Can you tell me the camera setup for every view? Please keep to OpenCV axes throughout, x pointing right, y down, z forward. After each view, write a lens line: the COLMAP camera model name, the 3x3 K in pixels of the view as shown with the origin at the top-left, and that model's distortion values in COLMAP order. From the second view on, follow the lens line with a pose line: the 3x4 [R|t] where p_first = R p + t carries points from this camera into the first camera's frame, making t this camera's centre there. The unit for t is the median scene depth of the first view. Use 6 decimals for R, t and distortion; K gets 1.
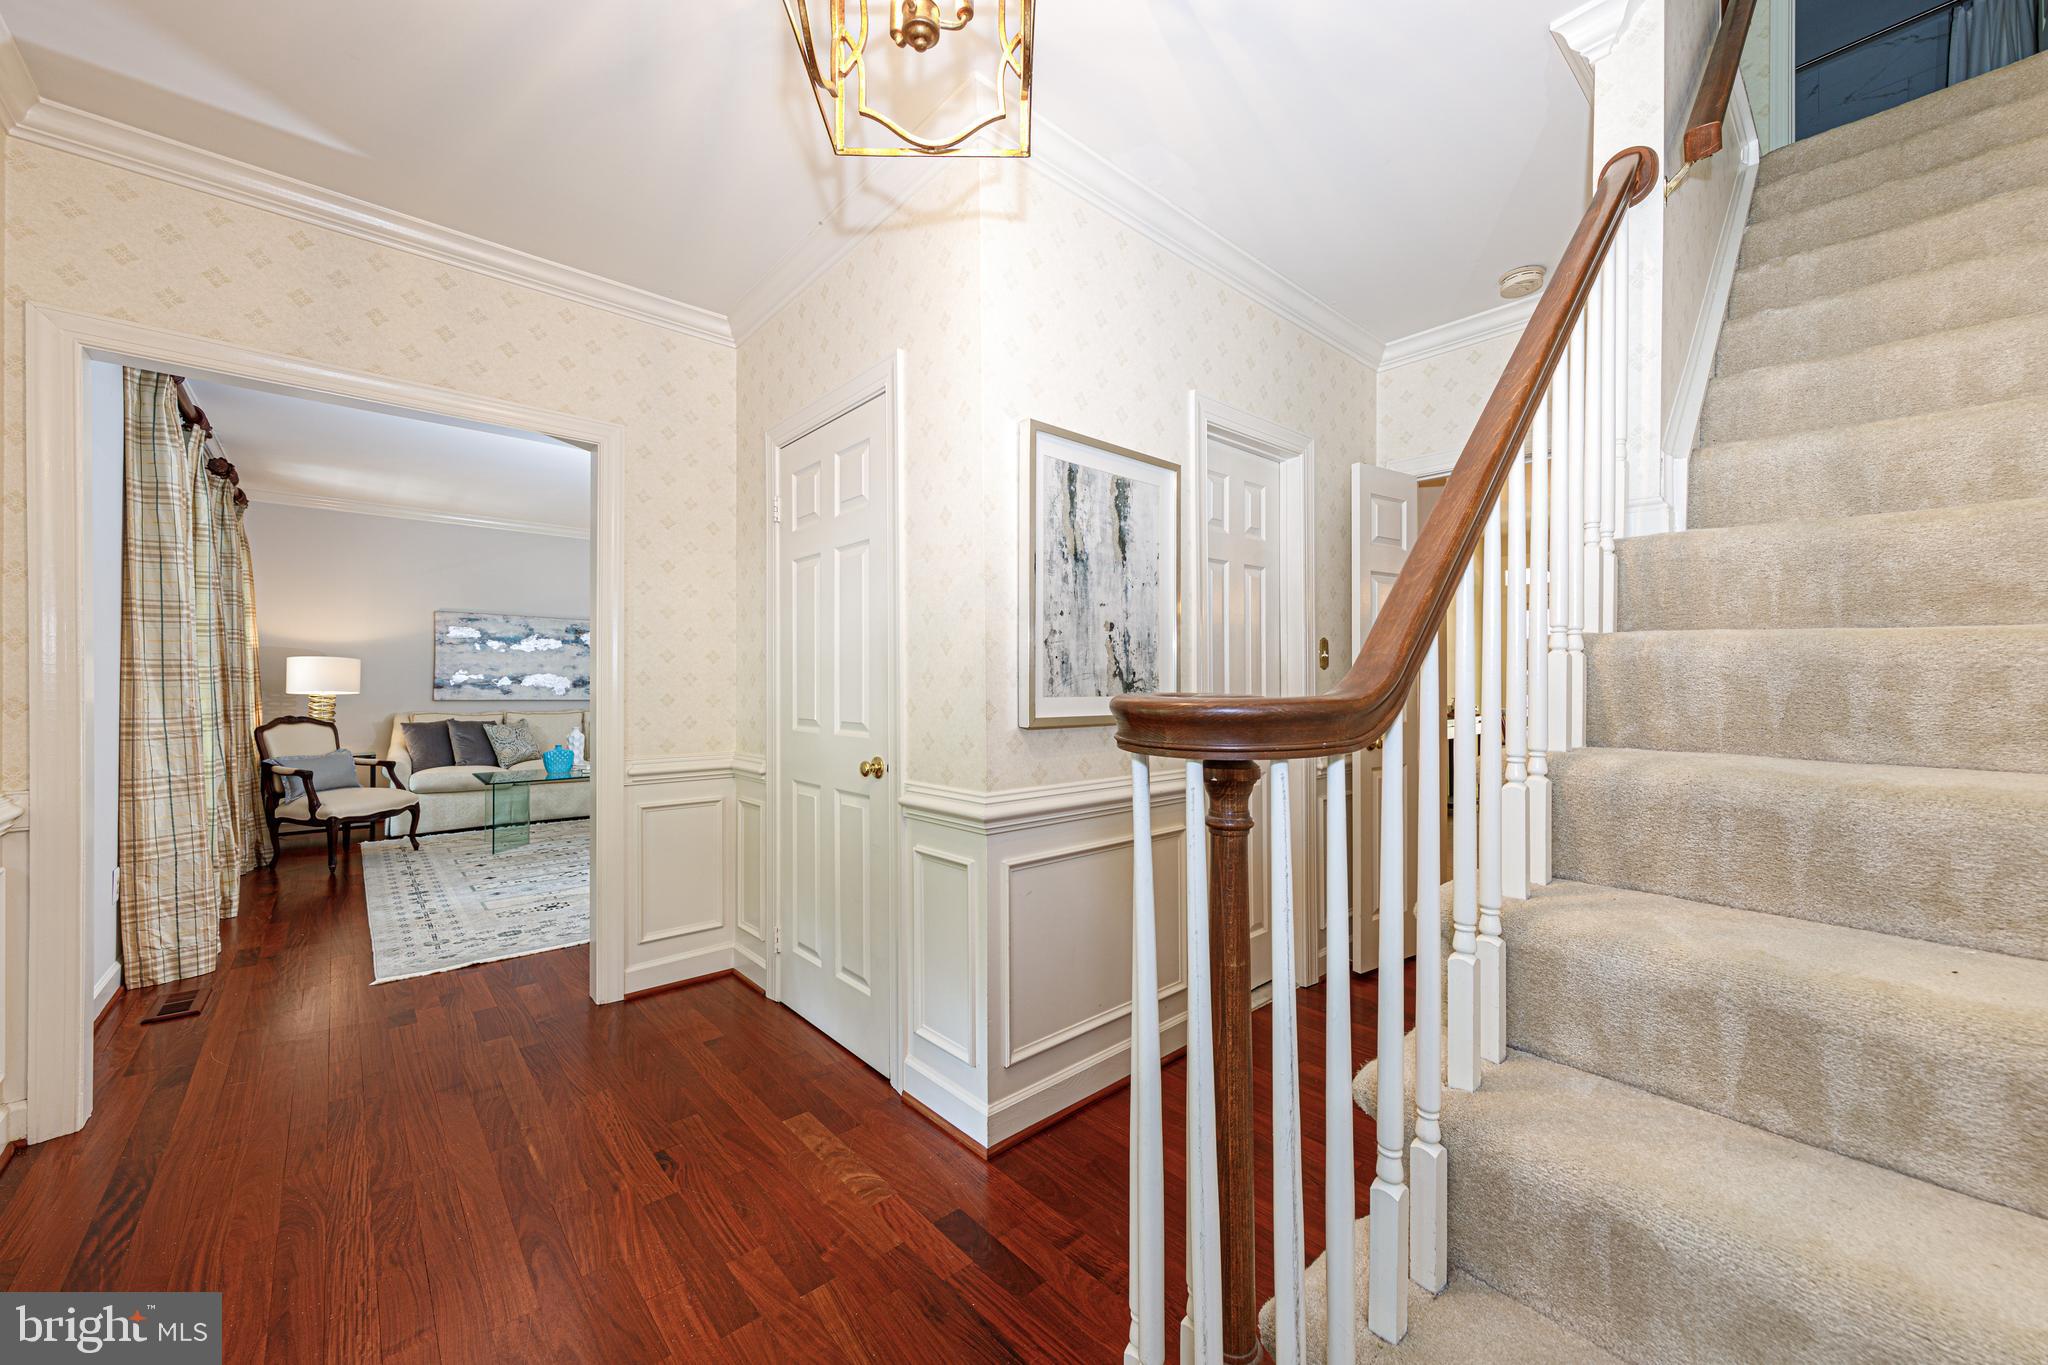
lens RADIAL K [[815.4, 0, 1025.6], [0, 815.4, 687.9], [0, 0, 1]] dist [-0.002117, -0.000192]
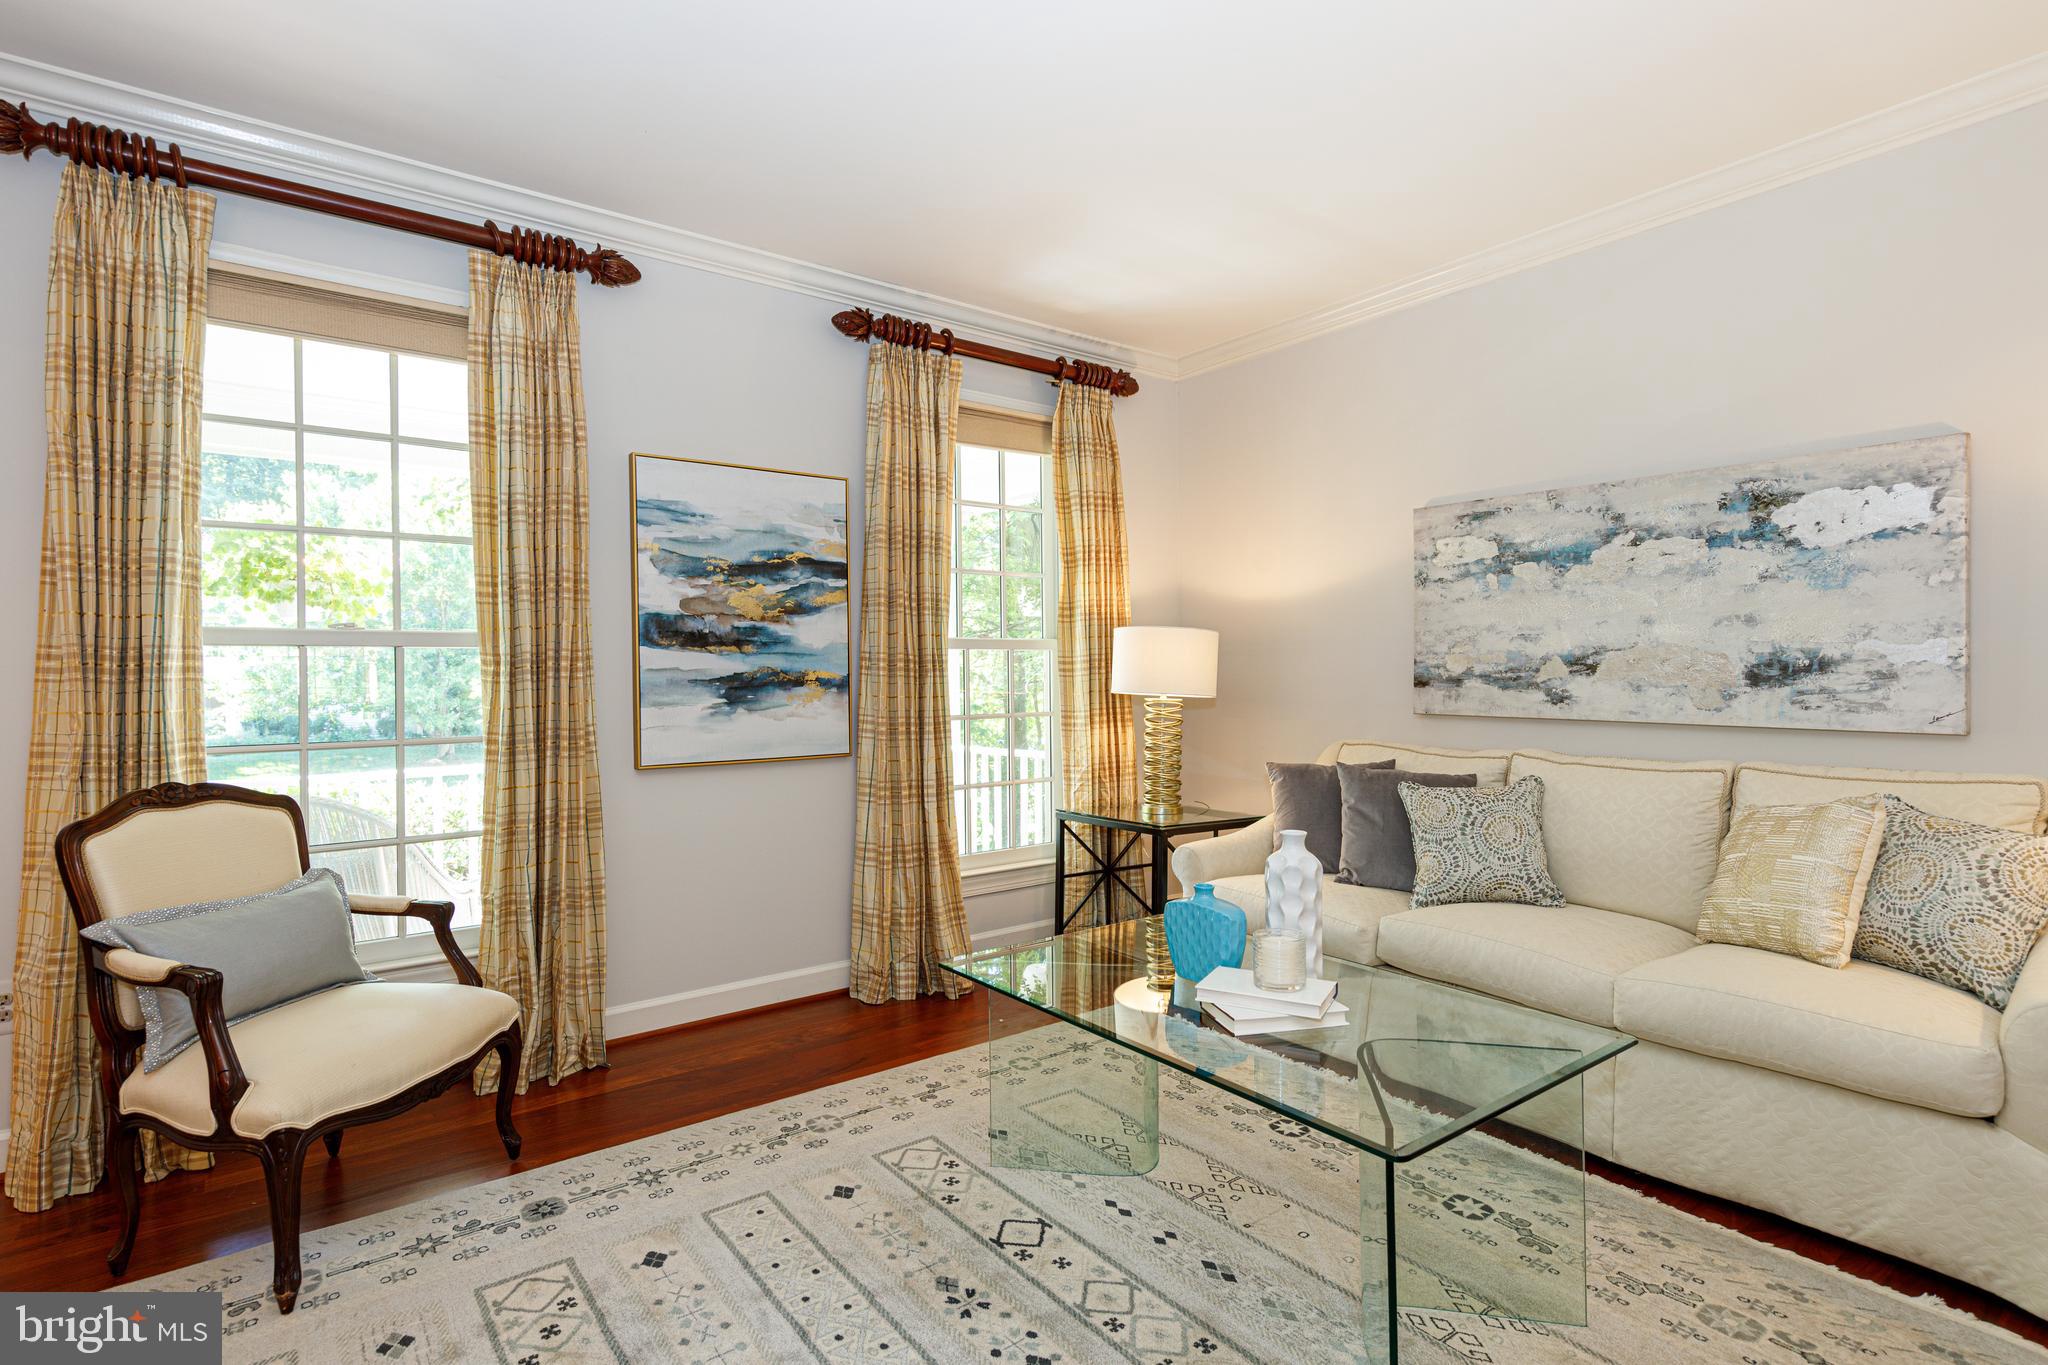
lens RADIAL K [[1027.8, 0, 1038.2], [0, 1027.8, 673.6], [0, 0, 1]] dist [0.006261, 0.000750]
pose [[-0.057235, -0.006930, -0.998337, -0.165477], [0.001033, 0.999975, -0.007000, -0.002978], [0.998360, -0.001432, -0.057226, 0.825357]]
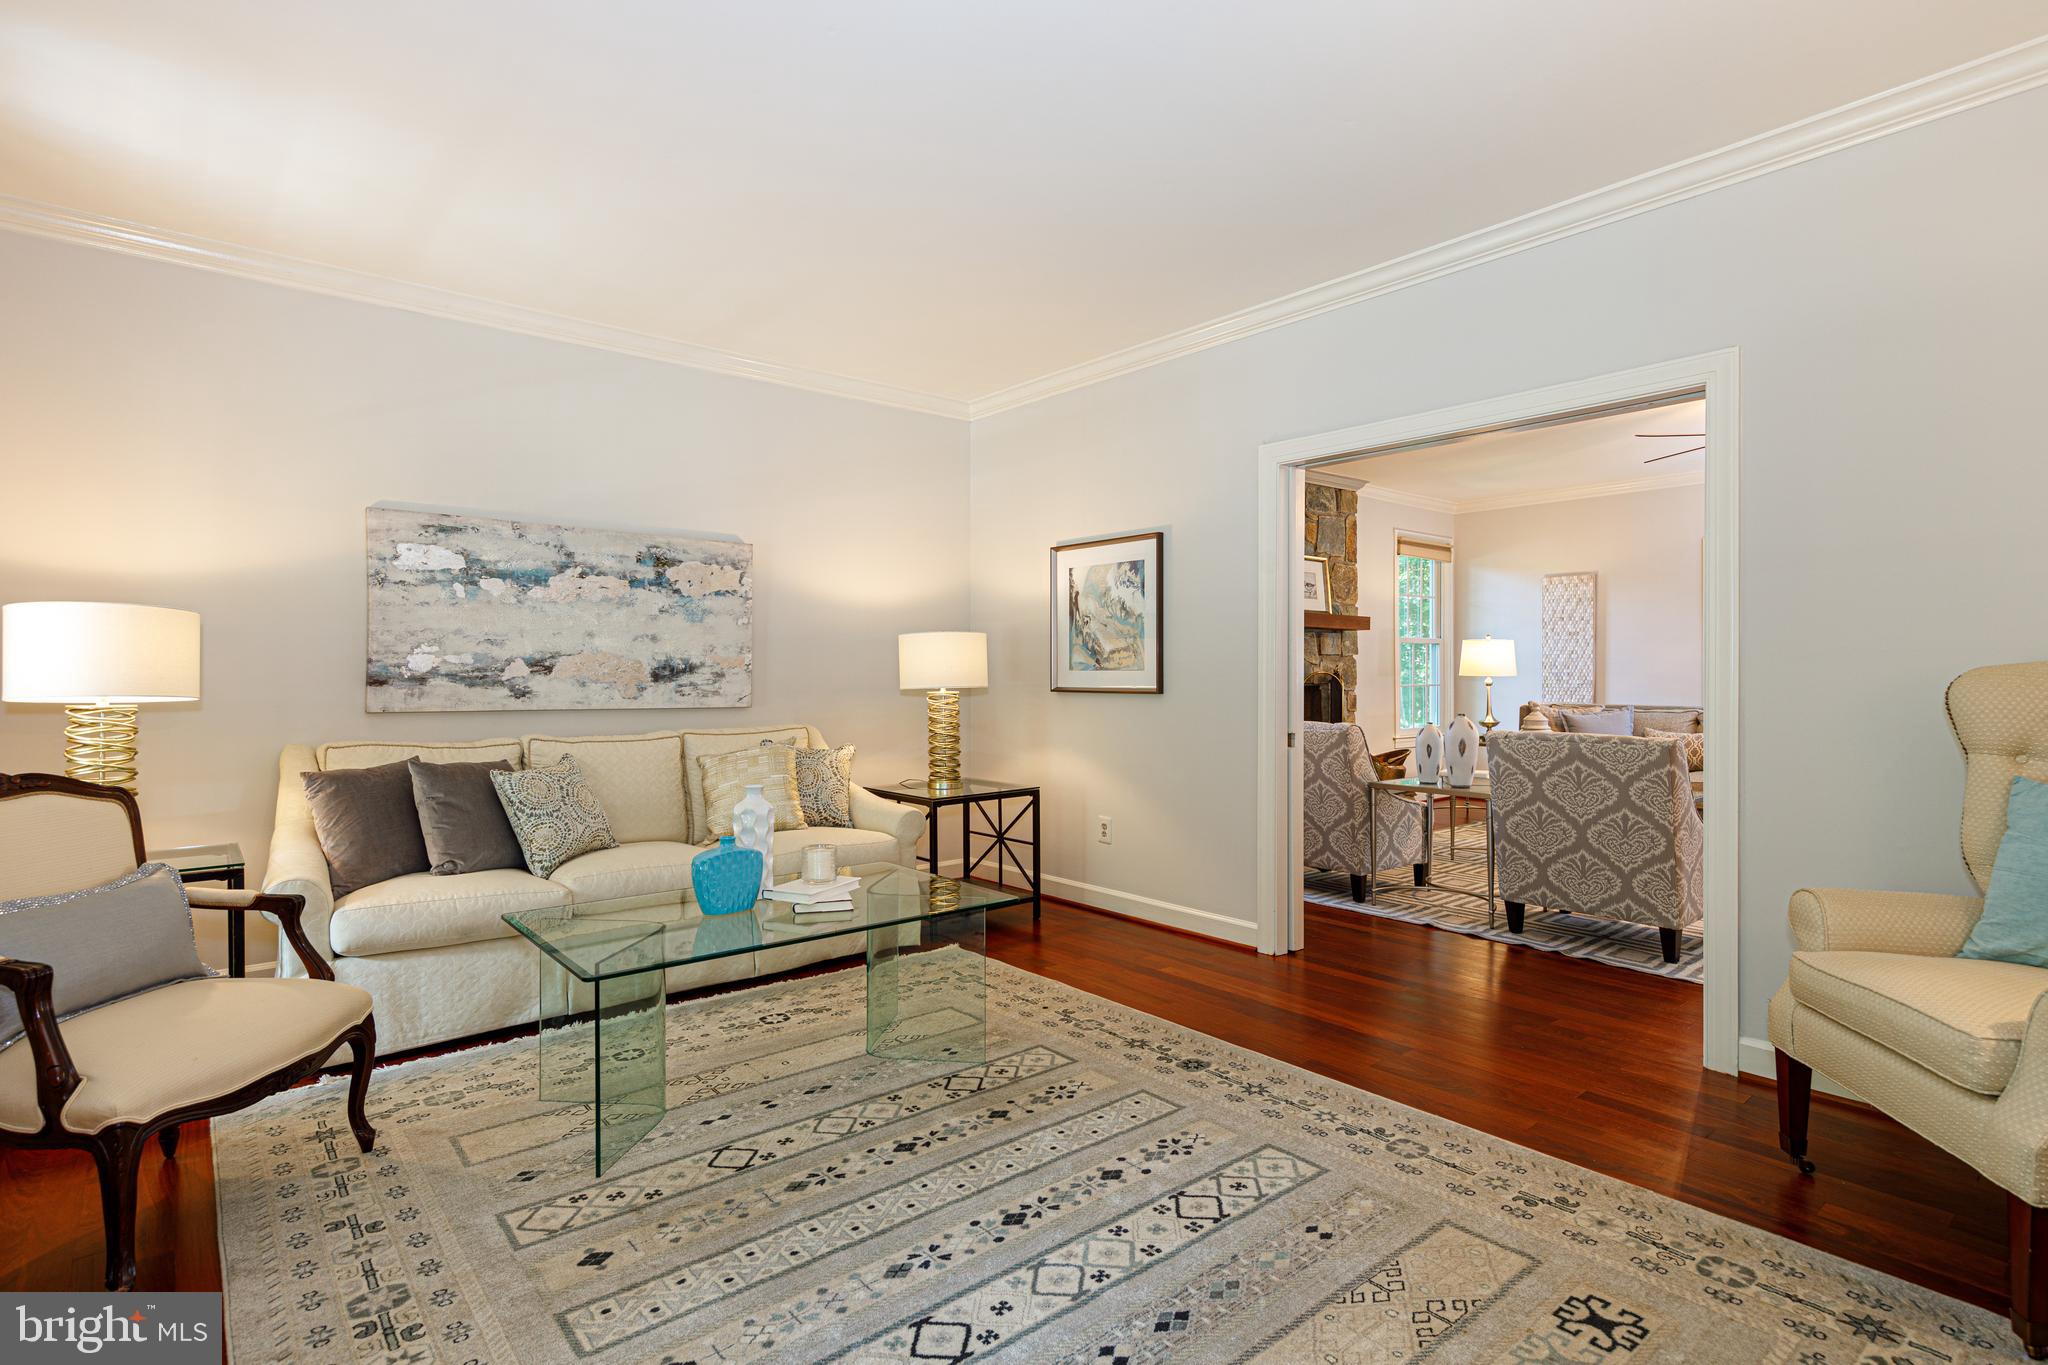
lens RADIAL K [[1027.8, 0, 1030.6], [0, 1027.8, 686.2], [0, 0, 1]] dist [0.006261, 0.000750]
pose [[0.999970, -0.004539, 0.006283, -0.373952], [0.004470, 0.999930, 0.010990, -0.003750], [-0.006332, -0.010962, 0.999920, 0.447358]]
